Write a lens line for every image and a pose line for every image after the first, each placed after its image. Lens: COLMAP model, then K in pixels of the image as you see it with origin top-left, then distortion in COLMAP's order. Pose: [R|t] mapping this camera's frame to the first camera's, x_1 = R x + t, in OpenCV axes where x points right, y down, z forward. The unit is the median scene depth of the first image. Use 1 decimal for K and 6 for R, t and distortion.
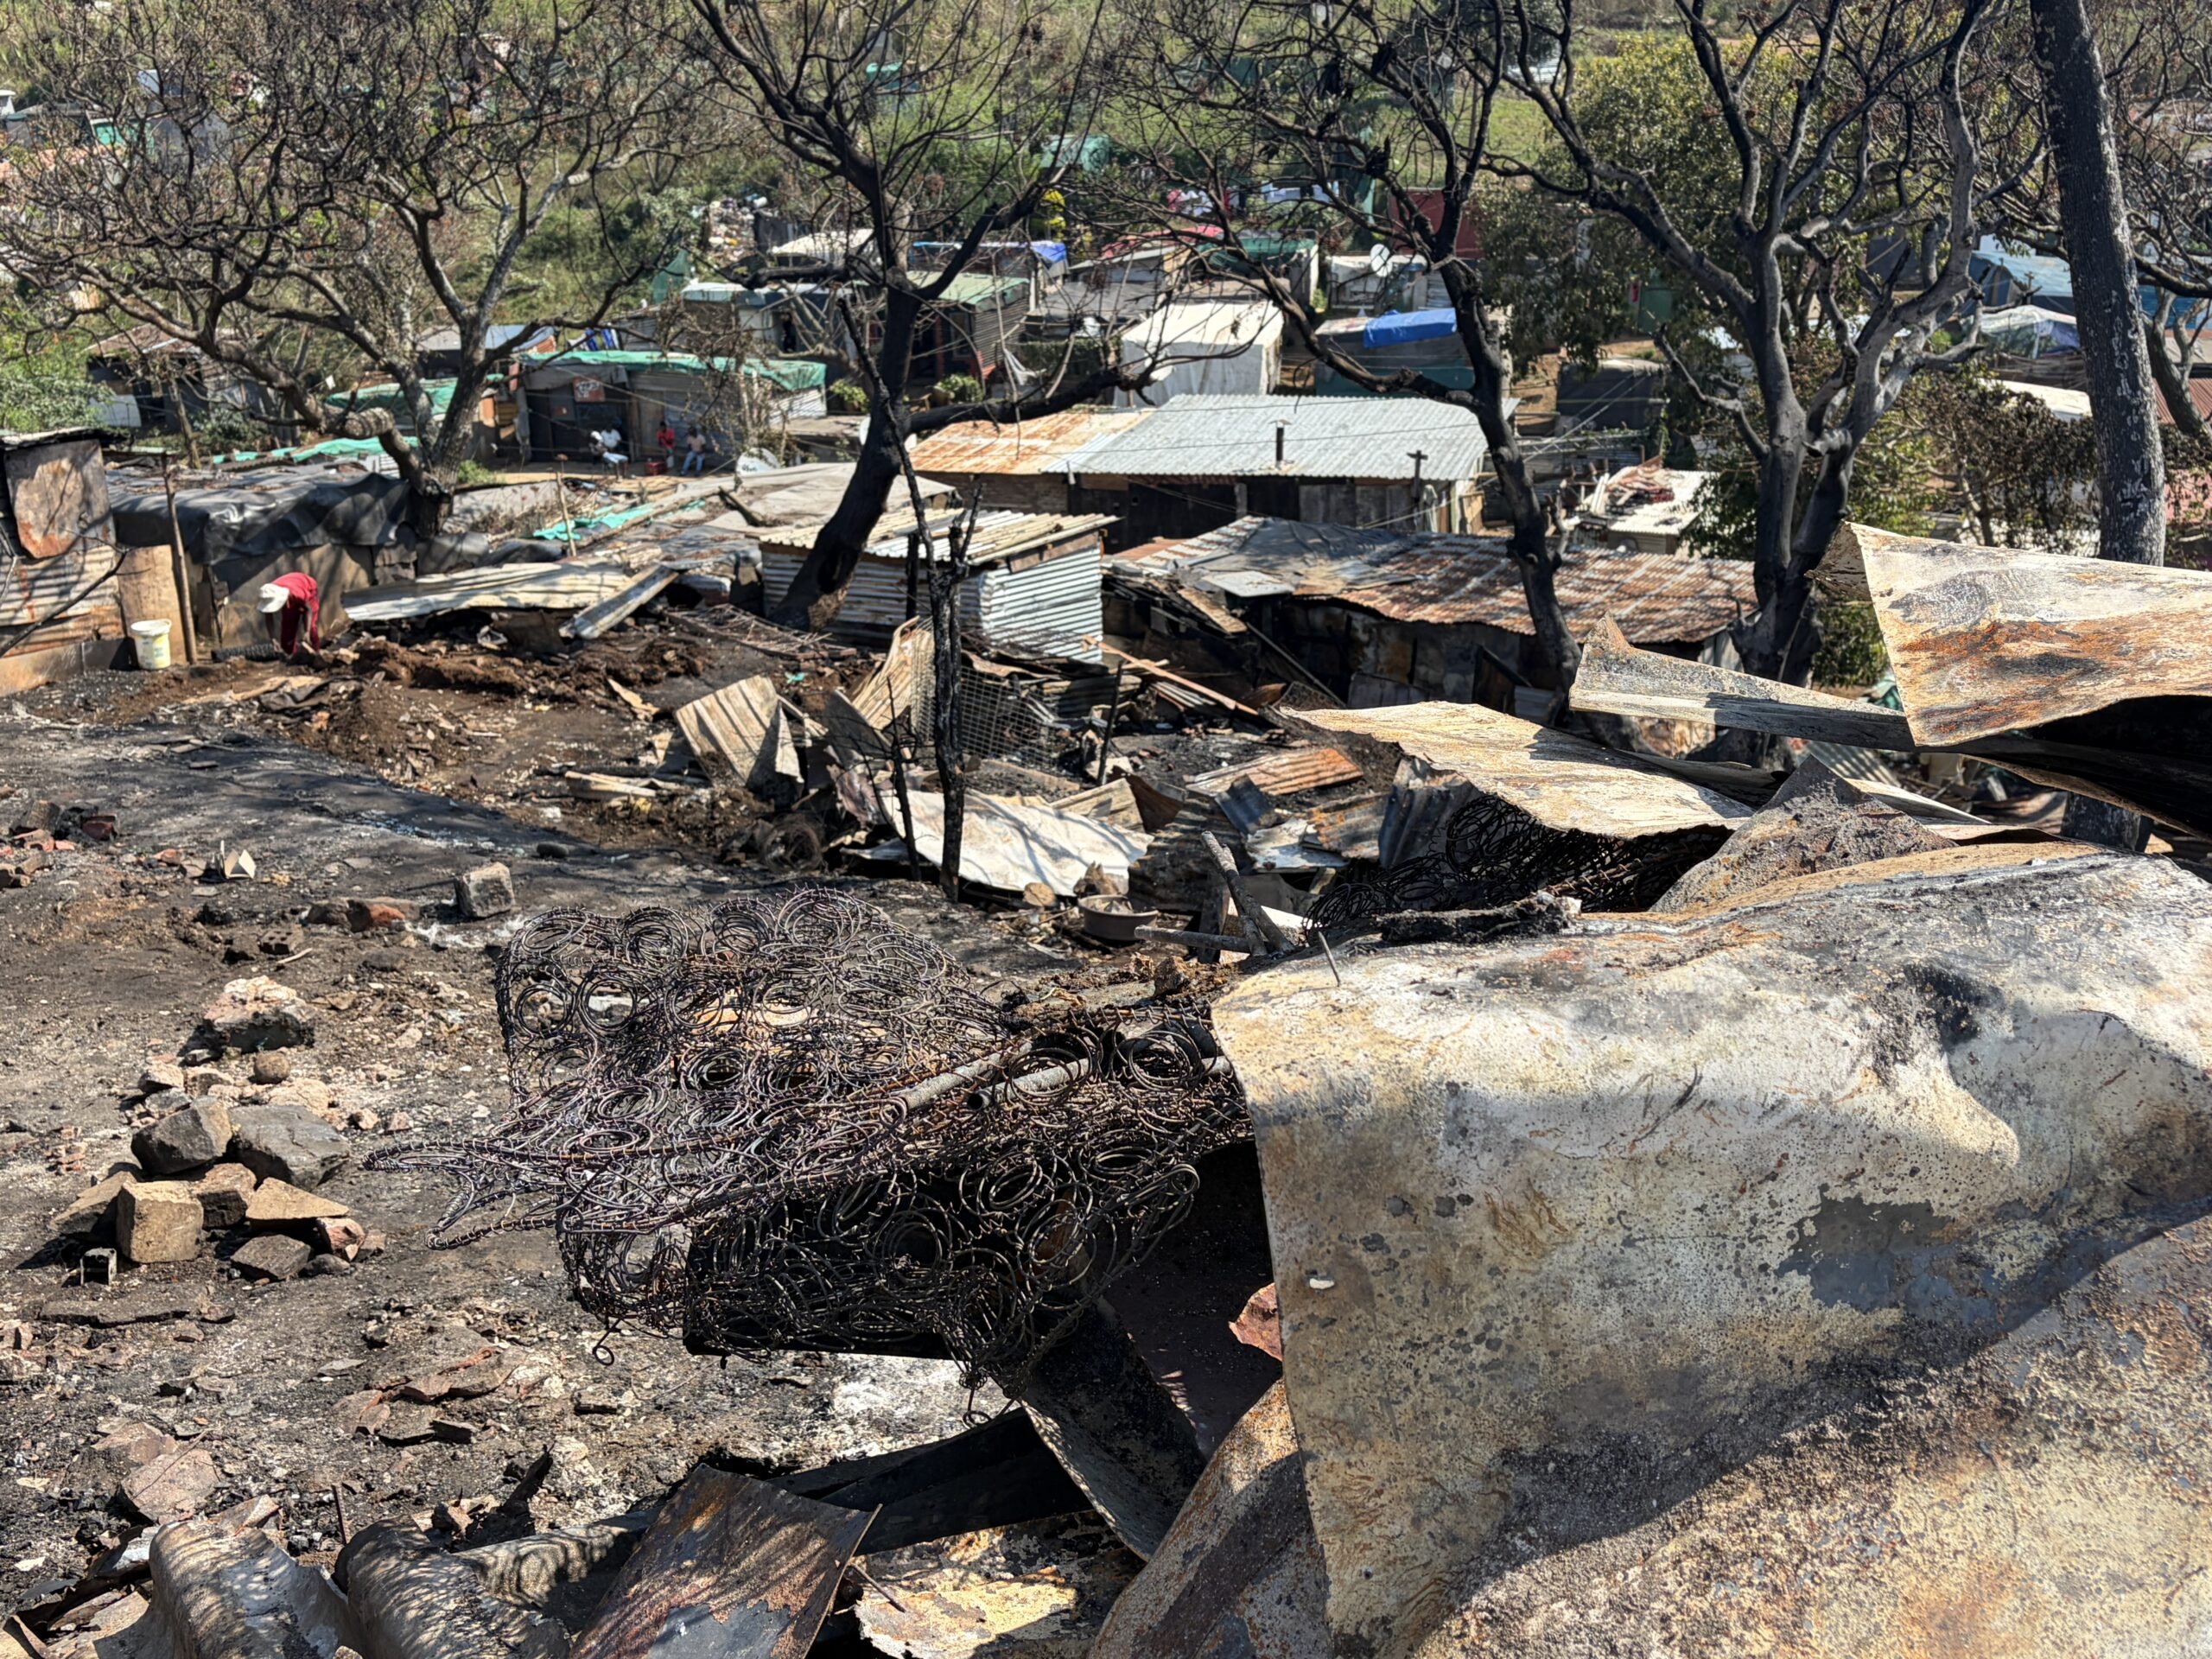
lens RADIAL K [[2167.0, 0, 1106.0], [0, 2167.0, 829.5], [0, 0, 1]] dist [-0.007373, -0.012615]
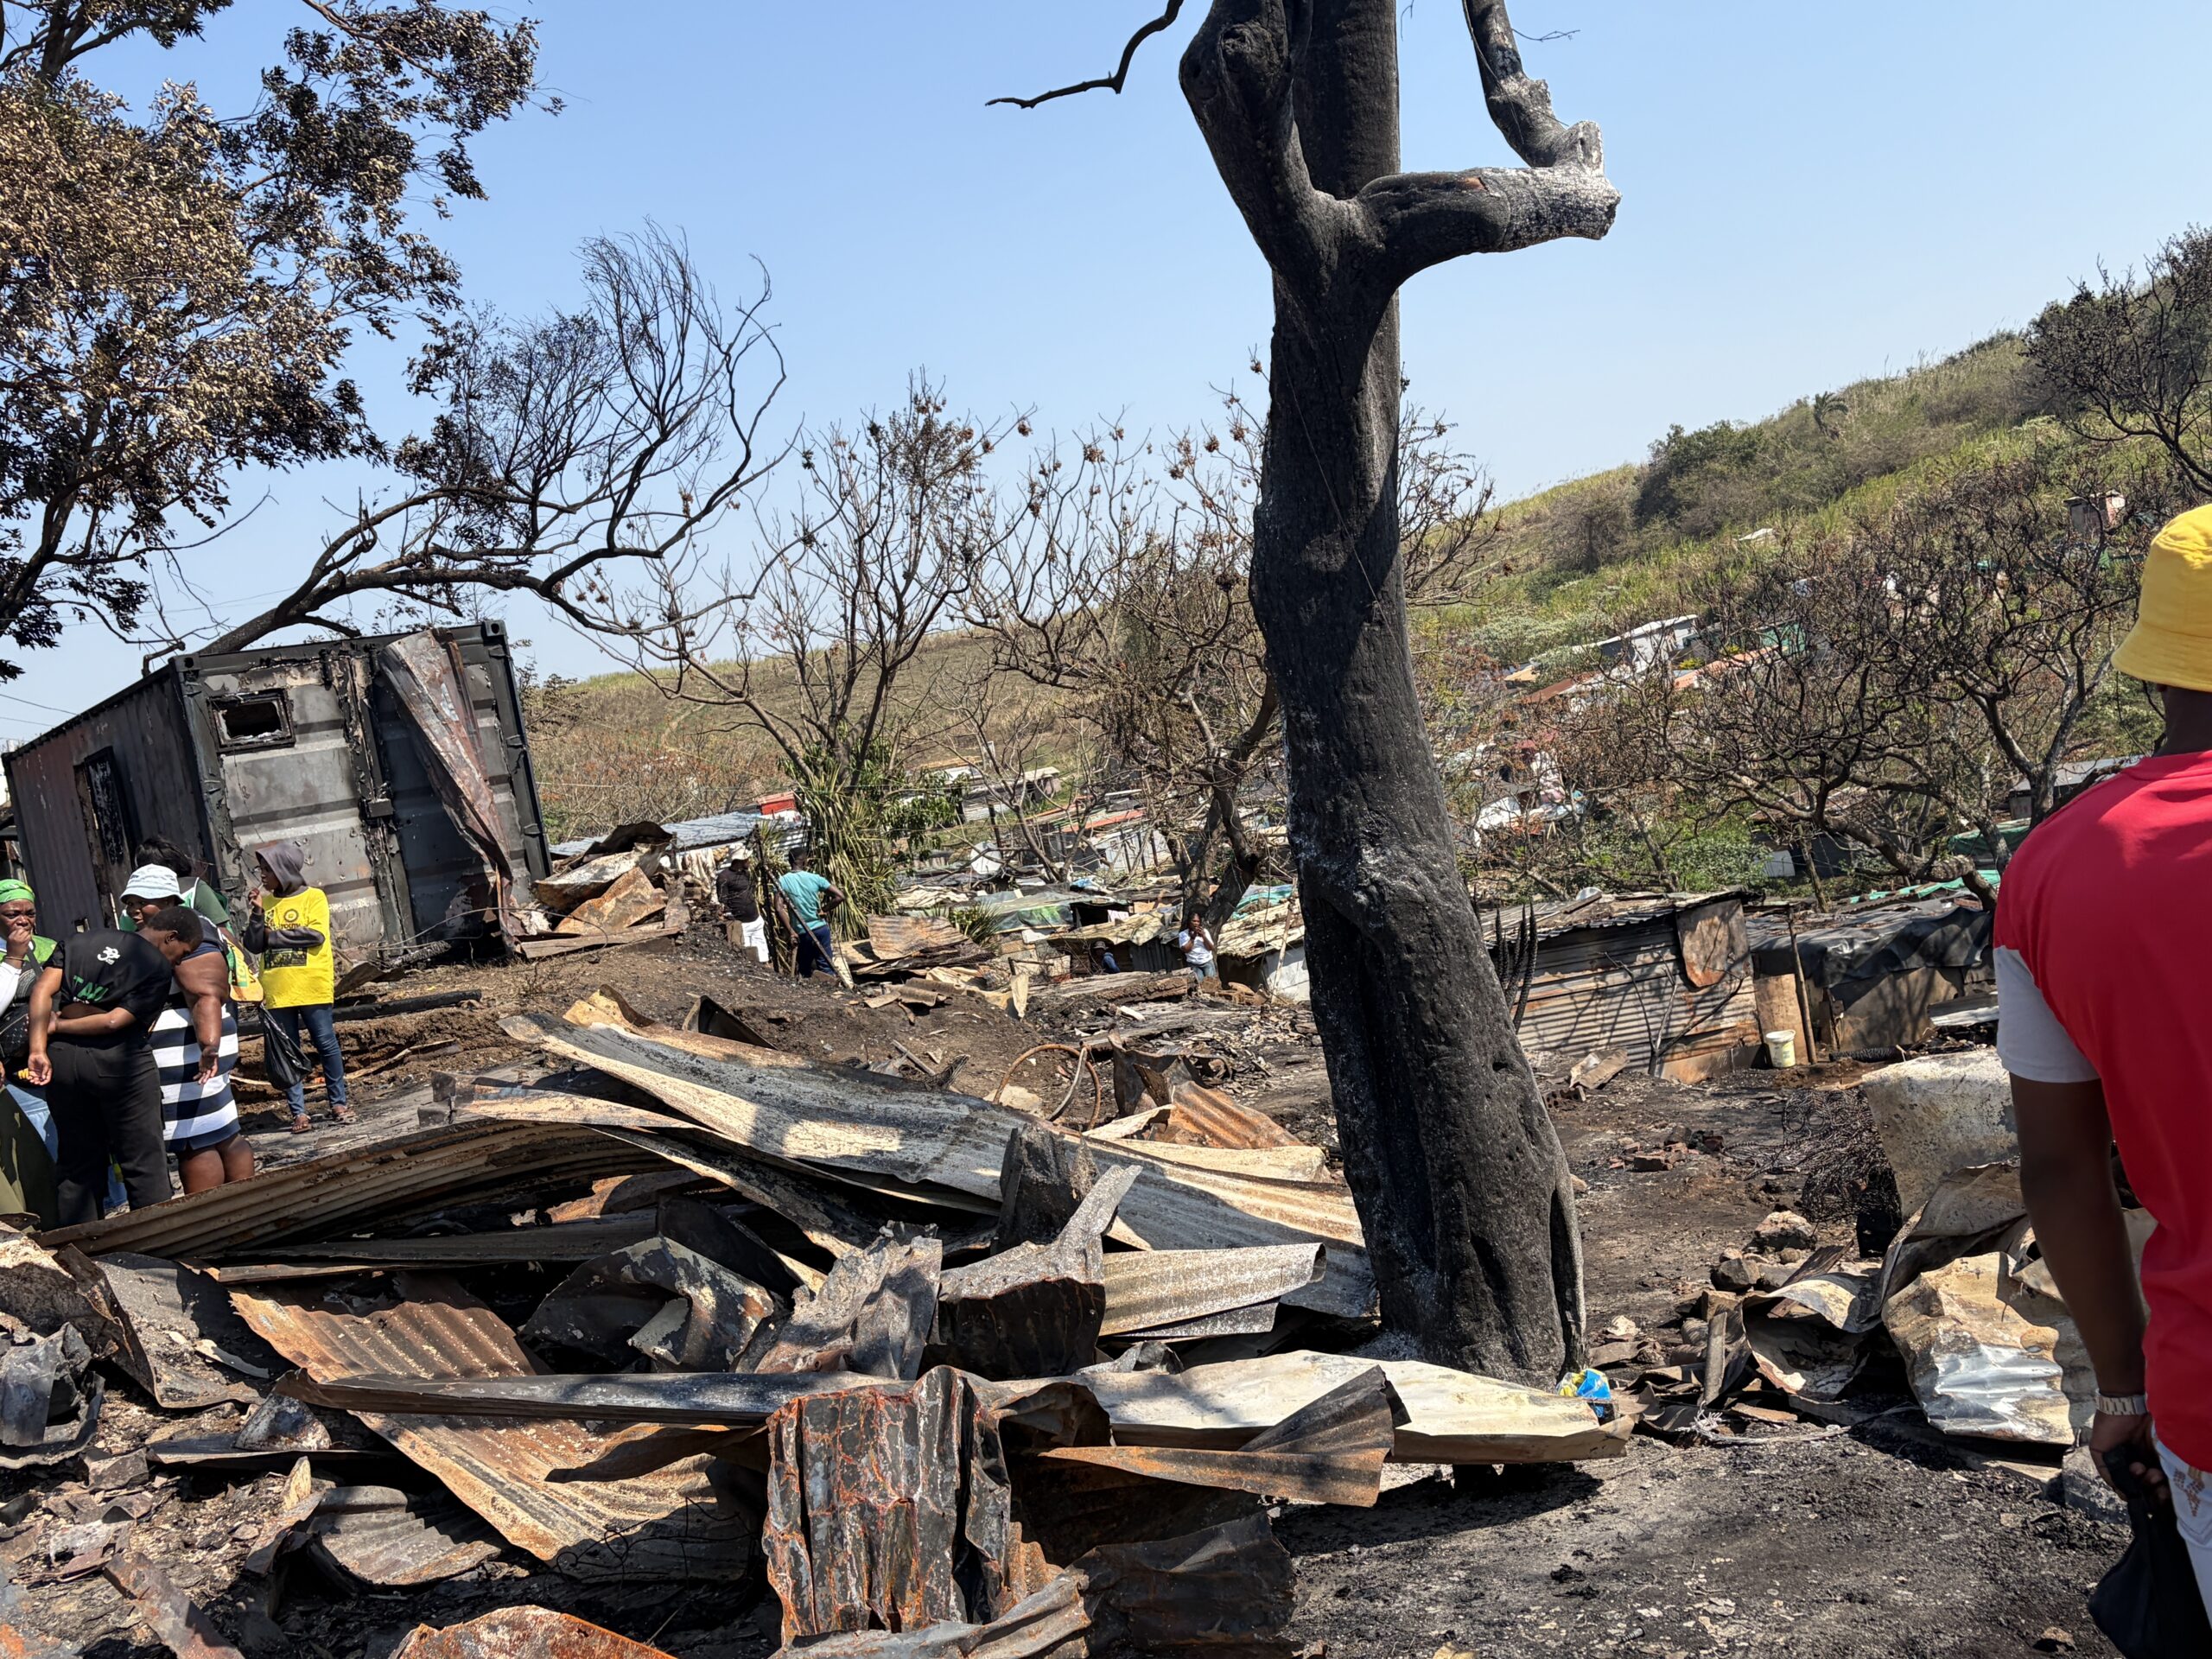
lens RADIAL K [[2025.3, 0, 1086.6], [0, 2025.3, 817.8], [0, 0, 1]] dist [0.150955, -0.475814]
pose [[0.725915, -0.100704, -0.680372, 0.119241], [-0.040219, 0.981315, -0.188159, 0.029029], [0.686607, 0.163951, 0.708301, -0.207413]]
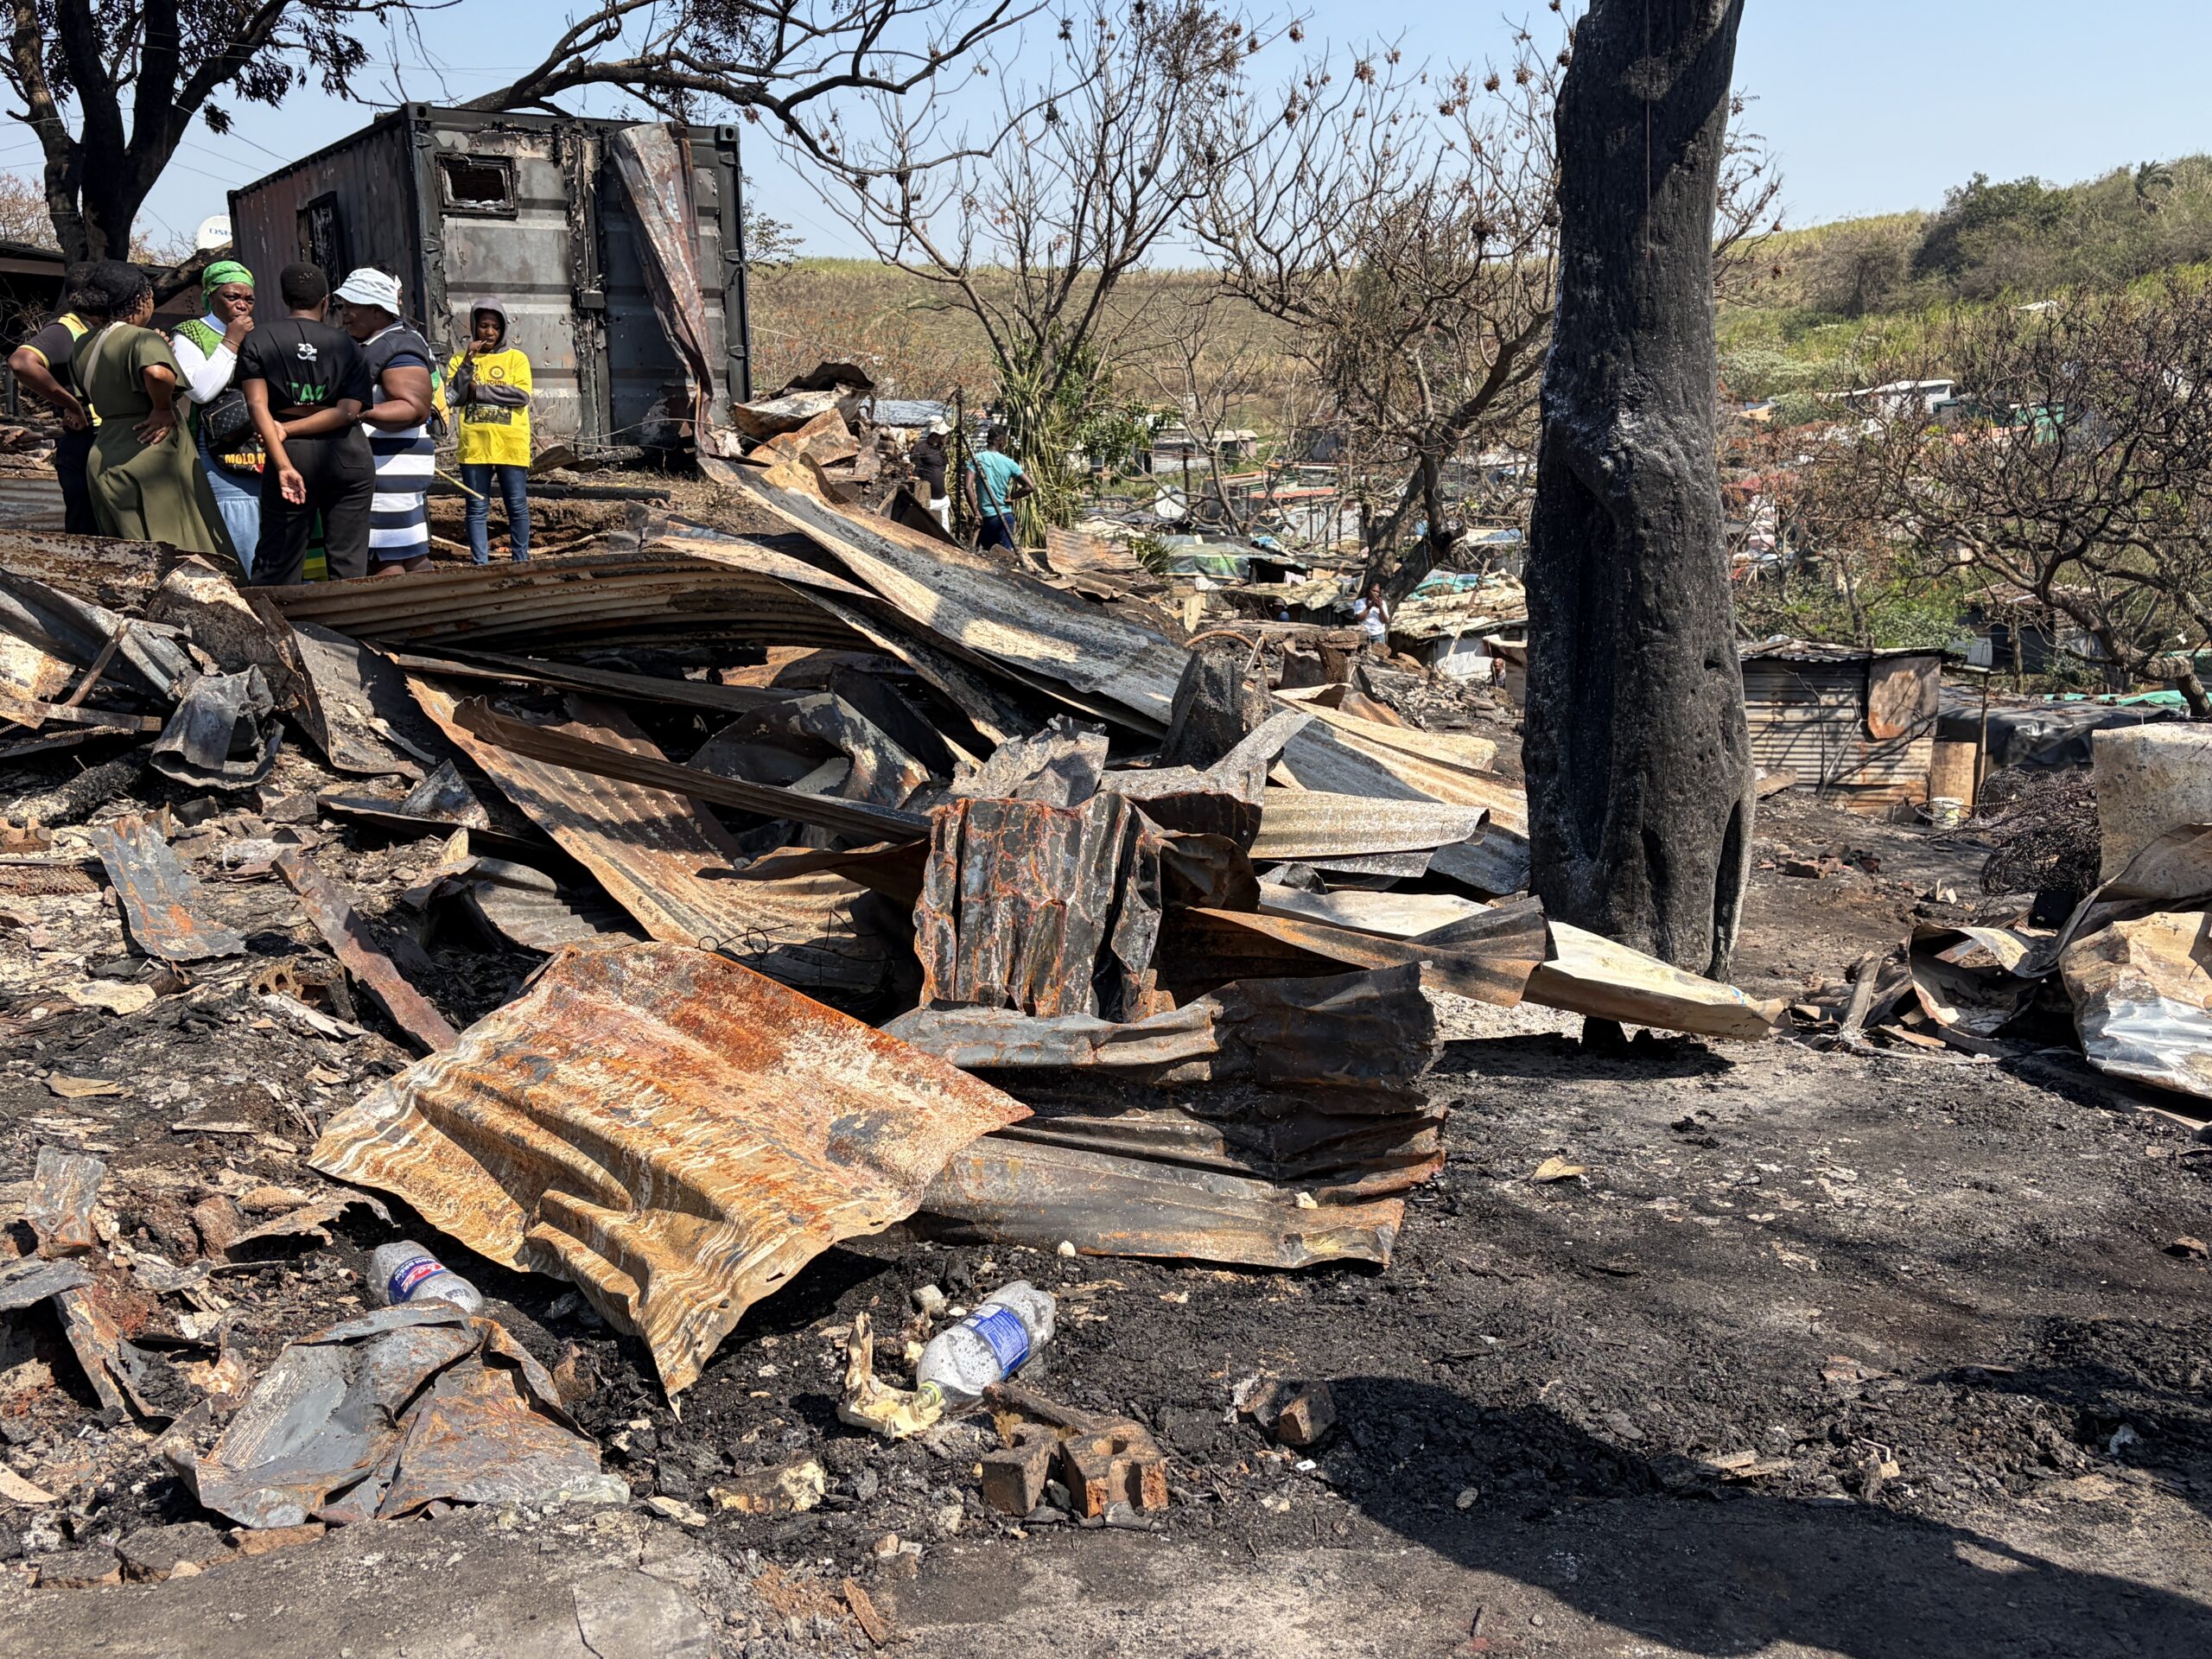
lens RADIAL K [[2034.8, 0, 1106.0], [0, 2034.8, 829.5], [0, 0, 1]] dist [0.088948, -0.213438]
pose [[0.675251, 0.141289, -0.723930, 0.110859], [-0.219351, 0.975543, -0.014205, 0.050922], [0.704217, 0.168386, 0.689728, -0.202924]]
